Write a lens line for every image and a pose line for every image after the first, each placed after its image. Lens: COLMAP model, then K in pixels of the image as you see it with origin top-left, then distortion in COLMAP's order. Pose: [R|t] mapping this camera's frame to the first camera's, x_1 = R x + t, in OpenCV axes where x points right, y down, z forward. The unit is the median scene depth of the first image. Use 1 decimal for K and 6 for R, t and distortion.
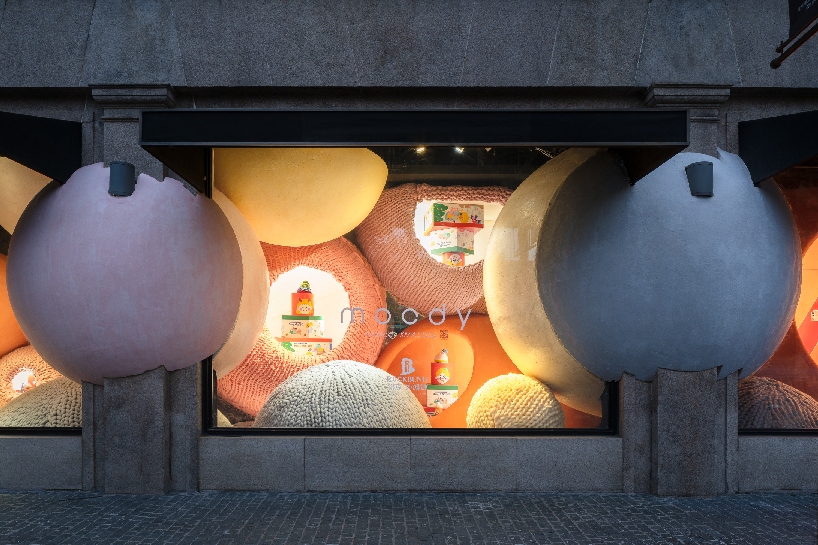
lens RADIAL K [[586.3, 0, 409.0], [0, 586.3, 272.5], [0, 0, 1]] dist [0.001007, 0.000819]
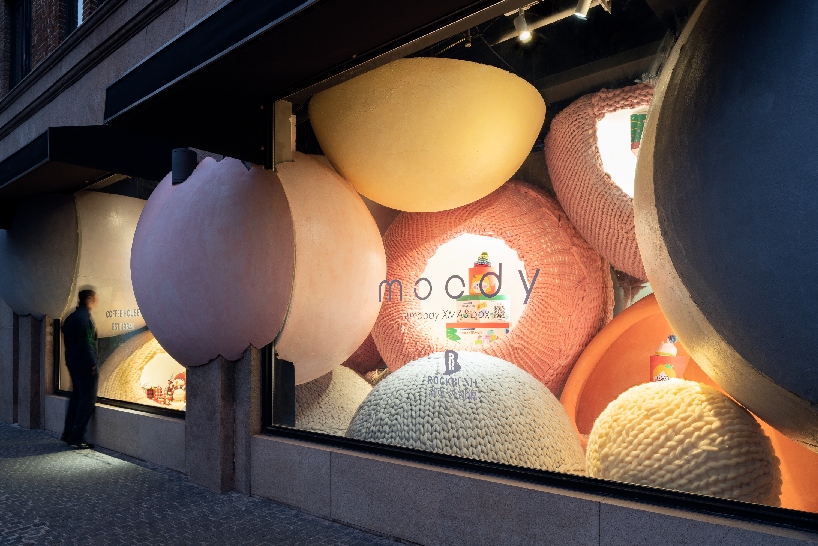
lens RADIAL K [[586.3, 0, 409.0], [0, 586.3, 273.0], [0, 0, 1]] dist [0.001007, 0.000819]
pose [[0.729433, -0.078380, -0.679547, 0.347404], [0.091741, 0.995648, -0.016365, 0.054732], [0.677873, -0.050405, 0.733449, 0.398956]]
